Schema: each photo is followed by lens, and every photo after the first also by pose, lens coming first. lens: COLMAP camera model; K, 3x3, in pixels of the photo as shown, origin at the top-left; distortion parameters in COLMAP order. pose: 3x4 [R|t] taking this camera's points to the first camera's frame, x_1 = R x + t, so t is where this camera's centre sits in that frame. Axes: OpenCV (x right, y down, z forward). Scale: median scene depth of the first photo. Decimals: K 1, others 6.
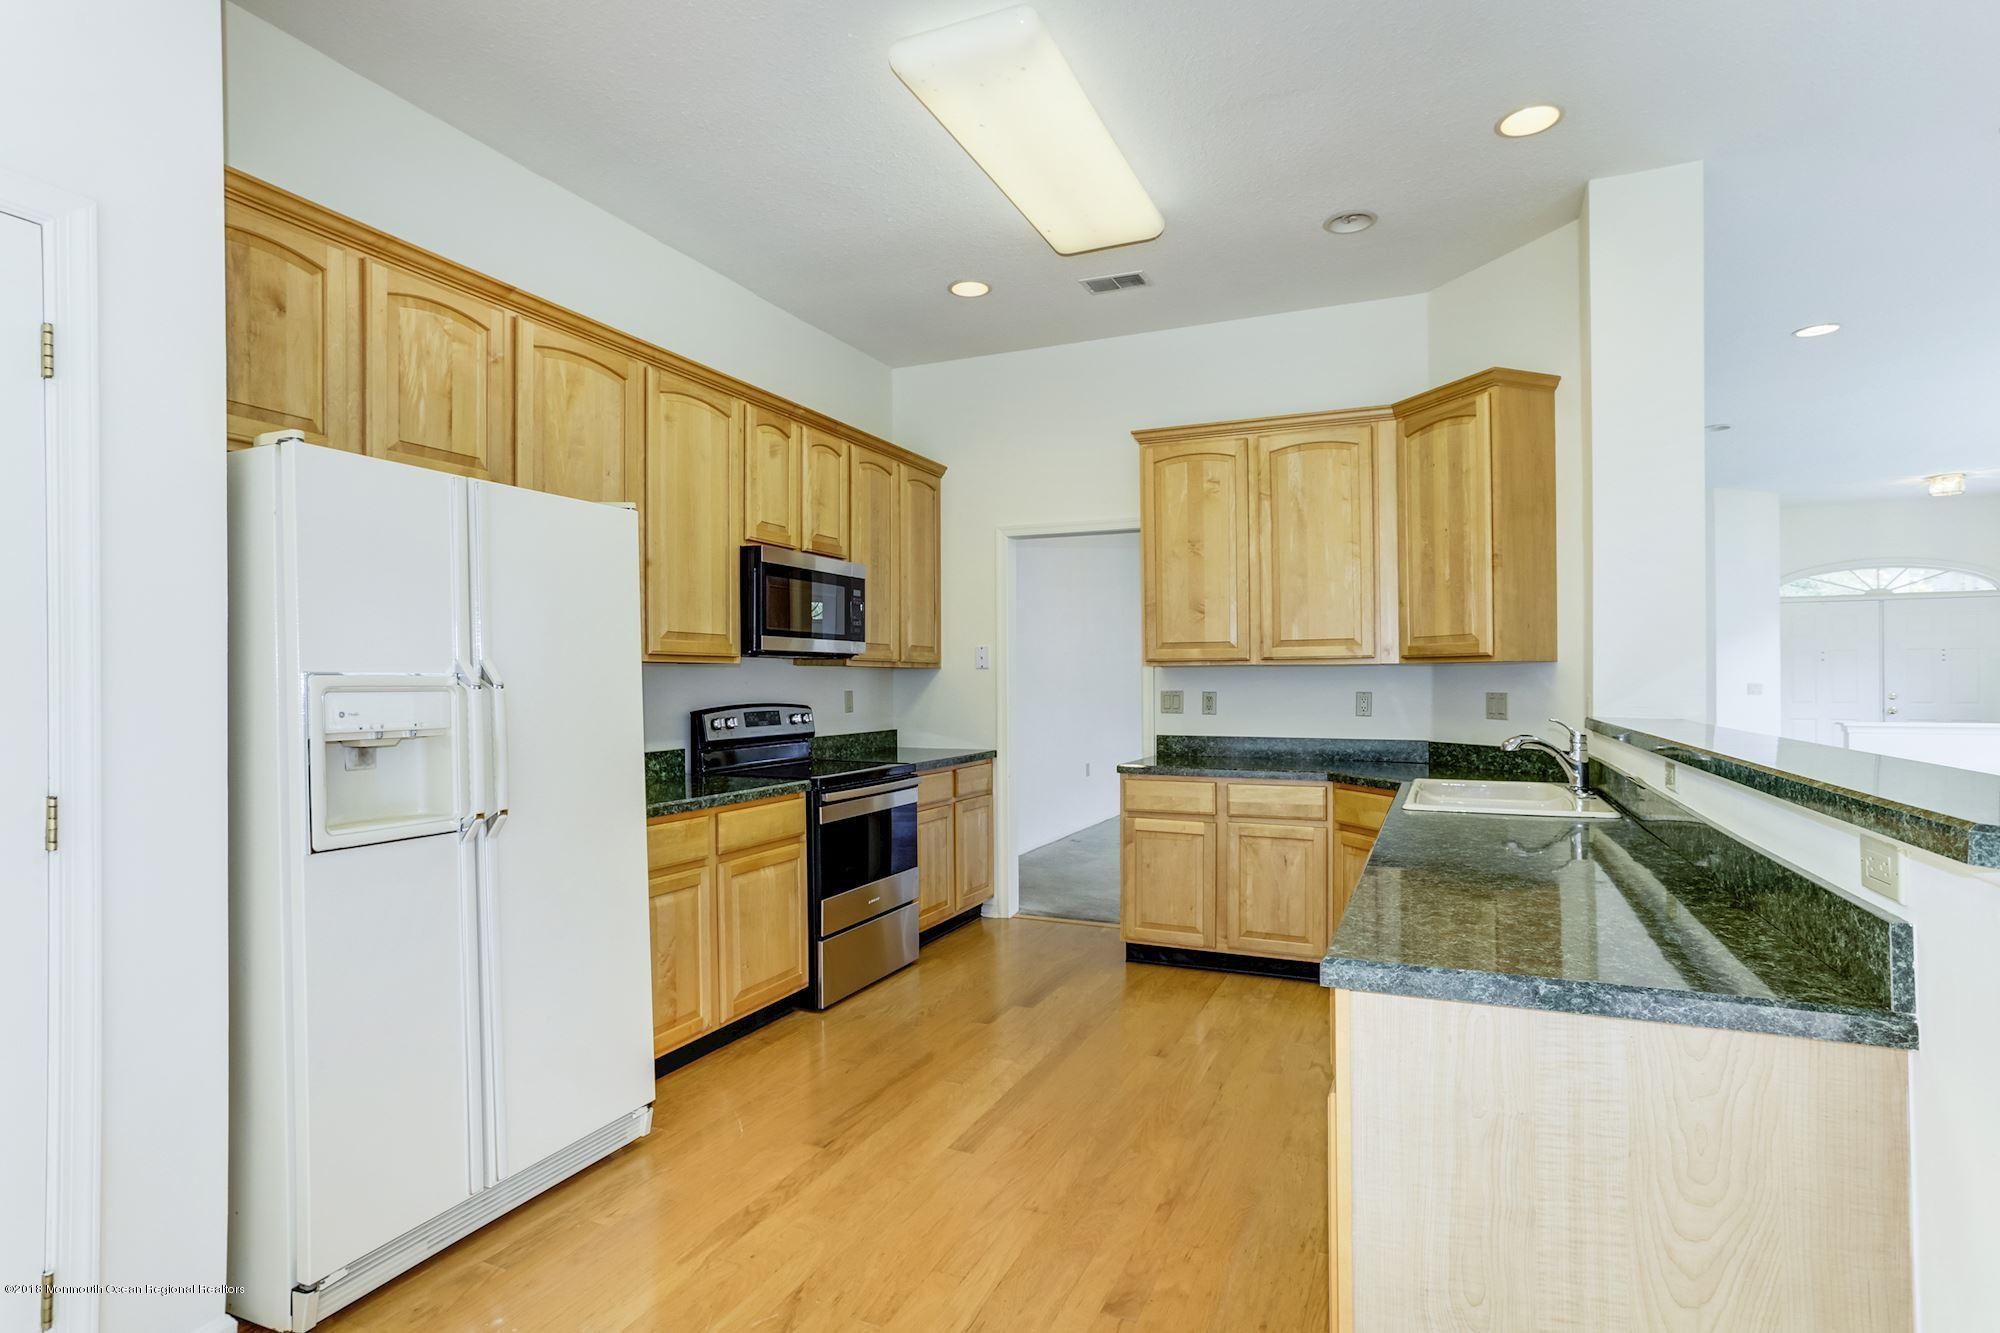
lens RADIAL K [[975.9, 0, 1013.6], [0, 975.9, 679.0], [0, 0, 1]] dist [-0.019901, 0.024063]
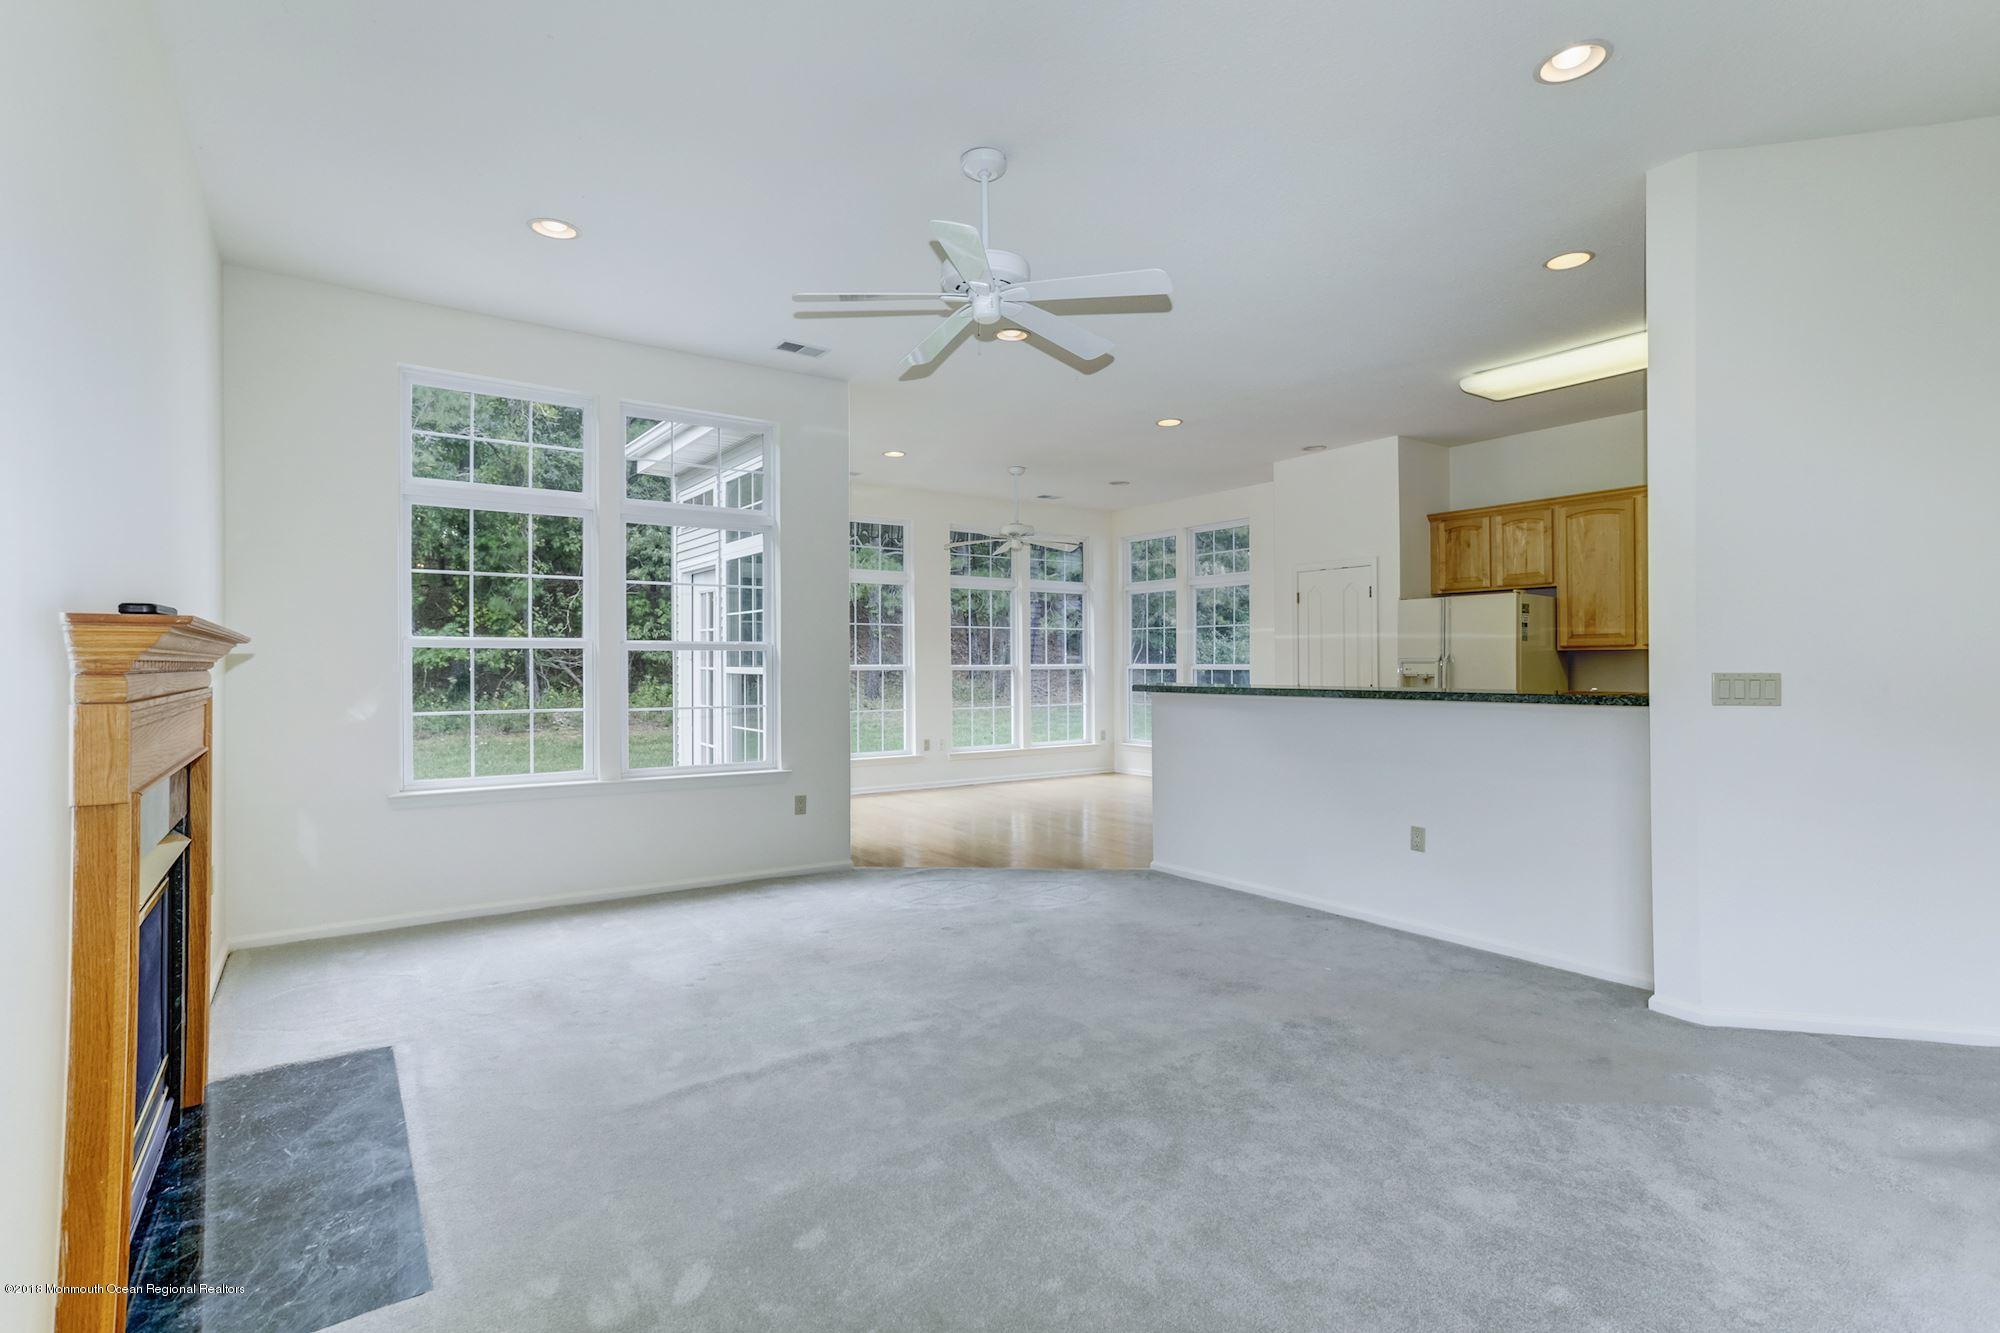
lens RADIAL K [[975.9, 0, 1000.6], [0, 975.9, 657.7], [0, 0, 1]] dist [-0.019901, 0.024063]
pose [[-0.503042, -0.001803, -0.864260, 1.626439], [0.005520, 0.999971, -0.005299, 0.001567], [0.864244, -0.007436, -0.503017, 0.729514]]
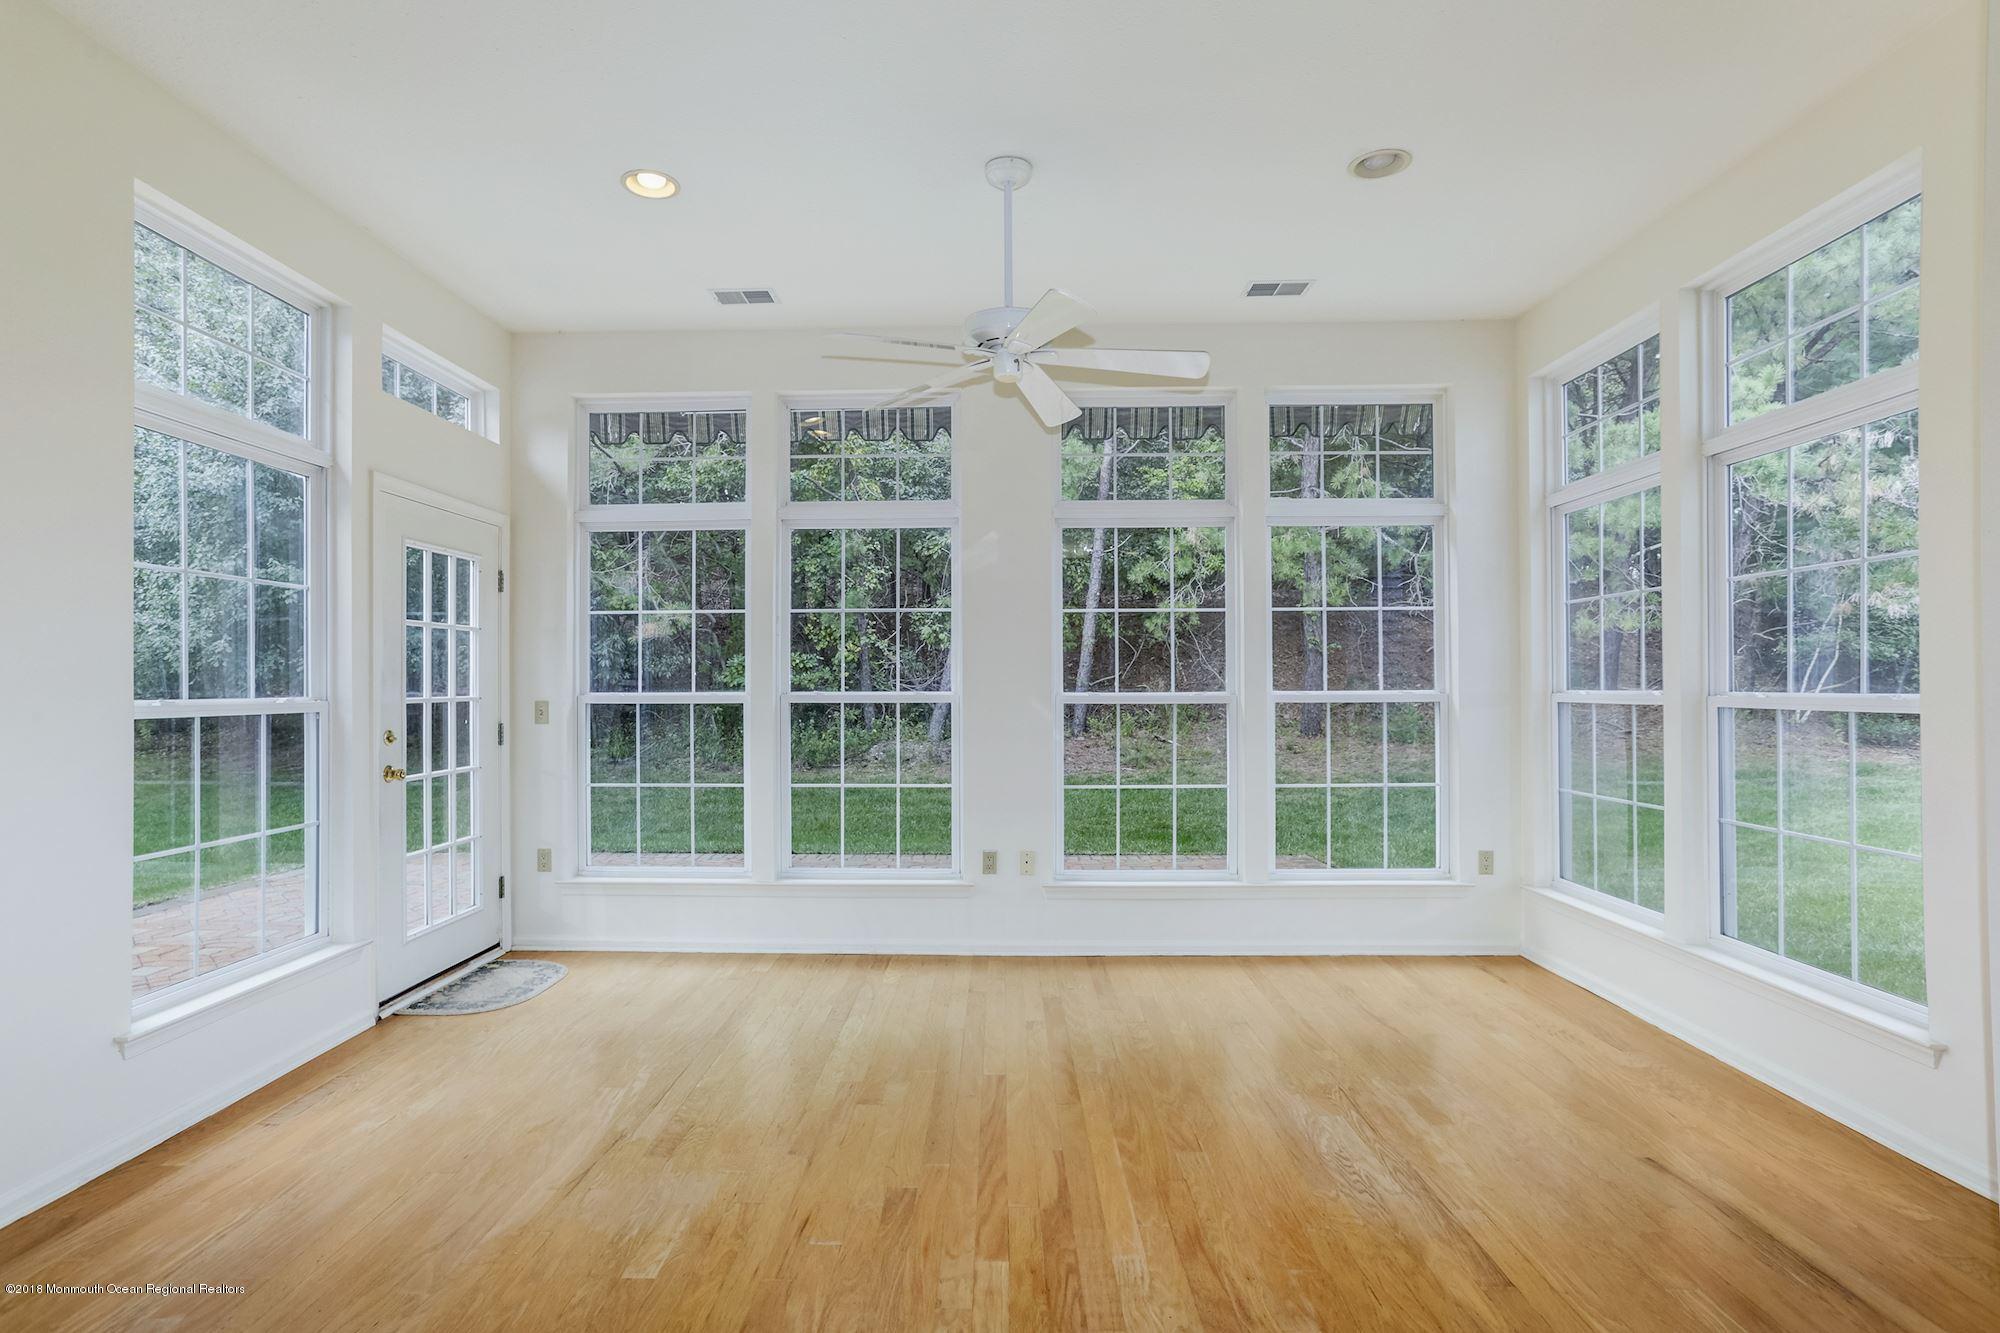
lens RADIAL K [[975.9, 0, 965.4], [0, 975.9, 680.0], [0, 0, 1]] dist [-0.019901, 0.024063]
pose [[-0.927693, -0.000832, -0.373343, 0.075604], [0.003830, 0.999924, -0.011744, 0.003568], [0.373324, -0.012325, -0.927619, 0.411156]]
